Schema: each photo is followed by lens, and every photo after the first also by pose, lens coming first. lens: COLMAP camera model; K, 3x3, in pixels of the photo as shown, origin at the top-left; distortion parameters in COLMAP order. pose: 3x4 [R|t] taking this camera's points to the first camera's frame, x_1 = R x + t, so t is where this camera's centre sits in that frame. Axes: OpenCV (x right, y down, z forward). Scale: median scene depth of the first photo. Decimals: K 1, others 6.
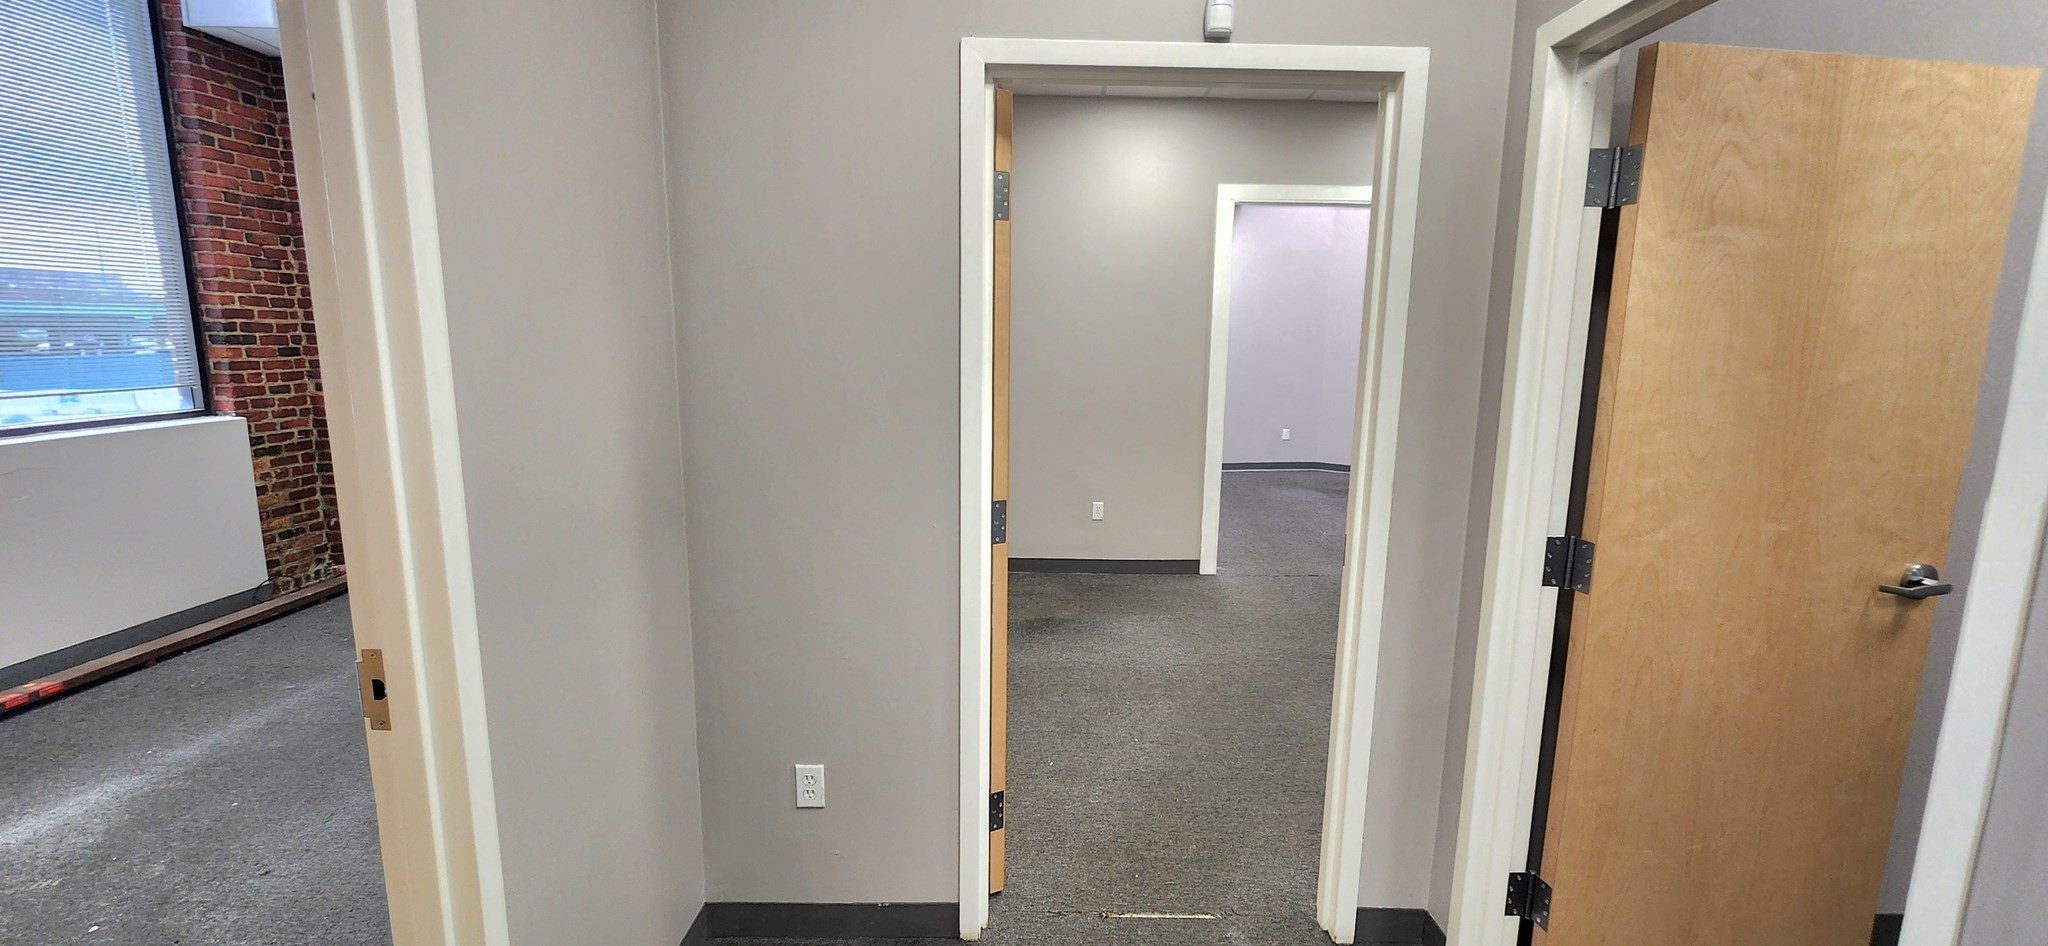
lens RADIAL K [[826.6, 0, 1023.5], [0, 826.6, 475.4], [0, 0, 1]] dist [0.000262, 0.000270]
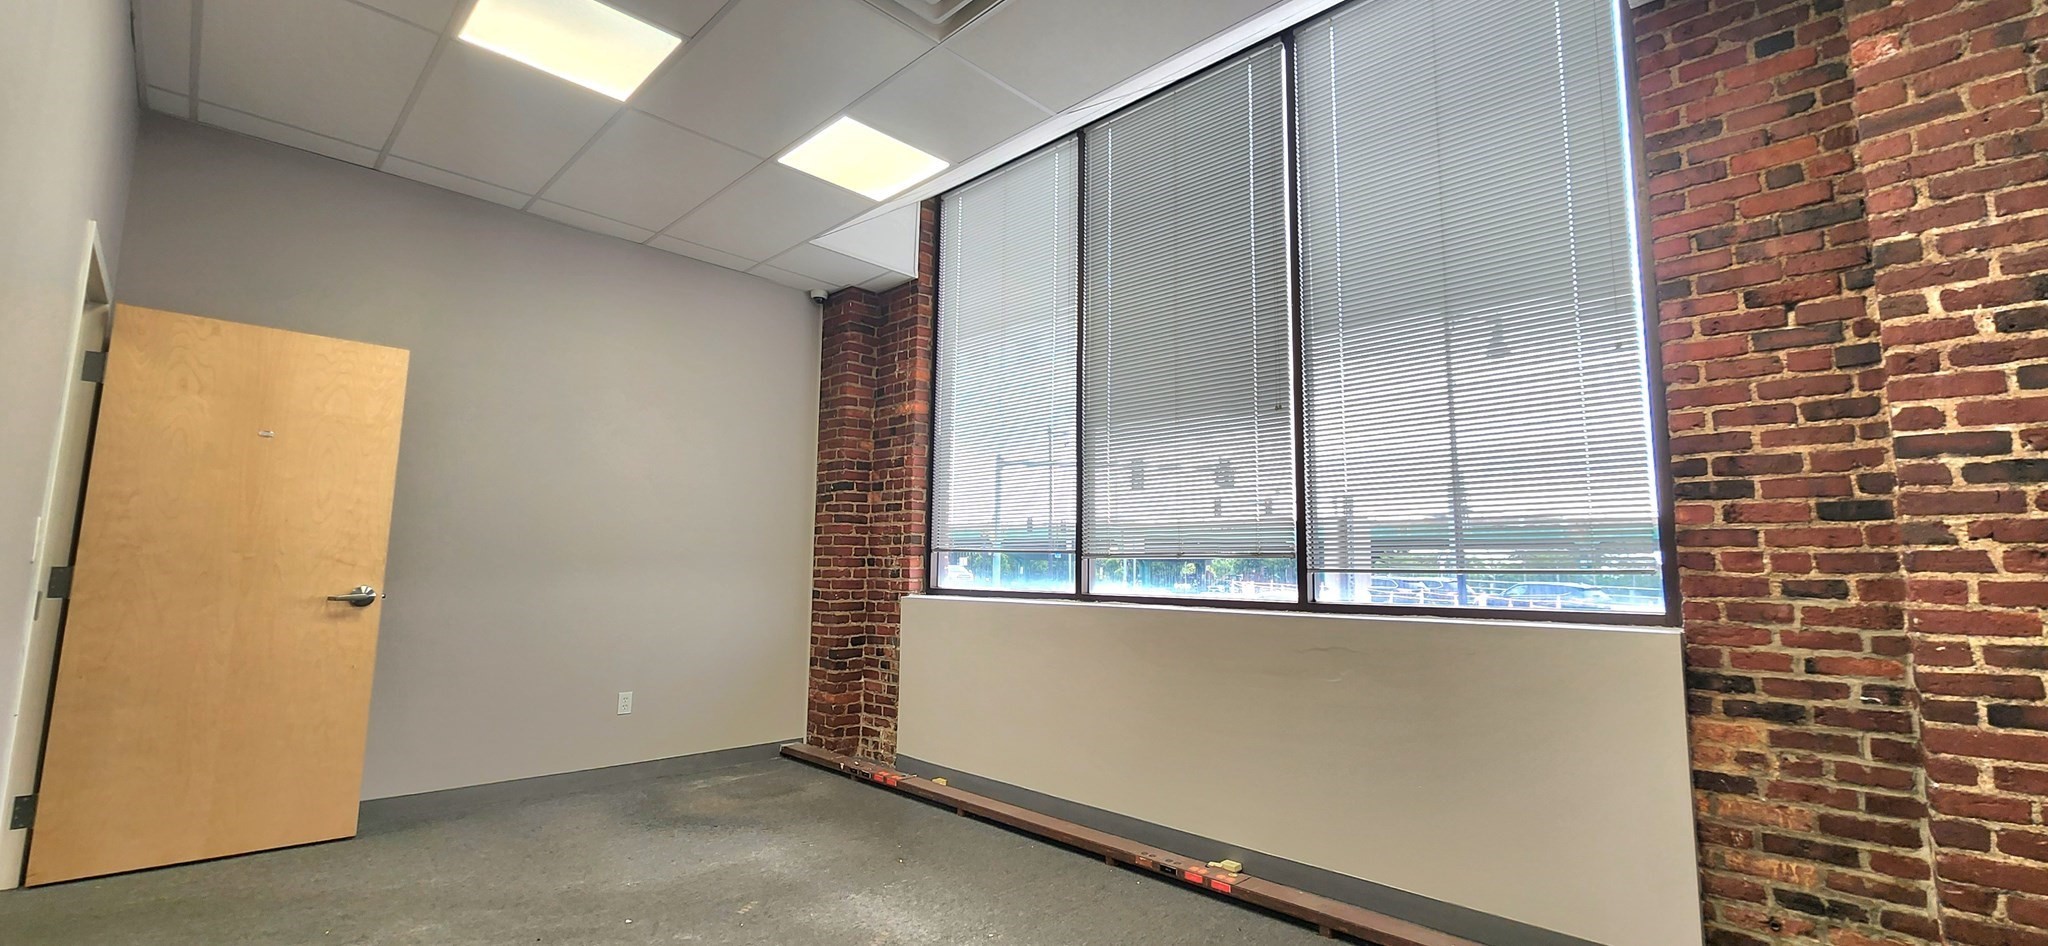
lens RADIAL K [[826.6, 0, 1022.7], [0, 826.6, 467.6], [0, 0, 1]] dist [0.000262, 0.000270]
pose [[-0.687536, -0.108248, -0.718037, -0.239192], [-0.139448, 0.990104, -0.015739, -0.103995], [0.712635, 0.089308, -0.695827, 1.016778]]
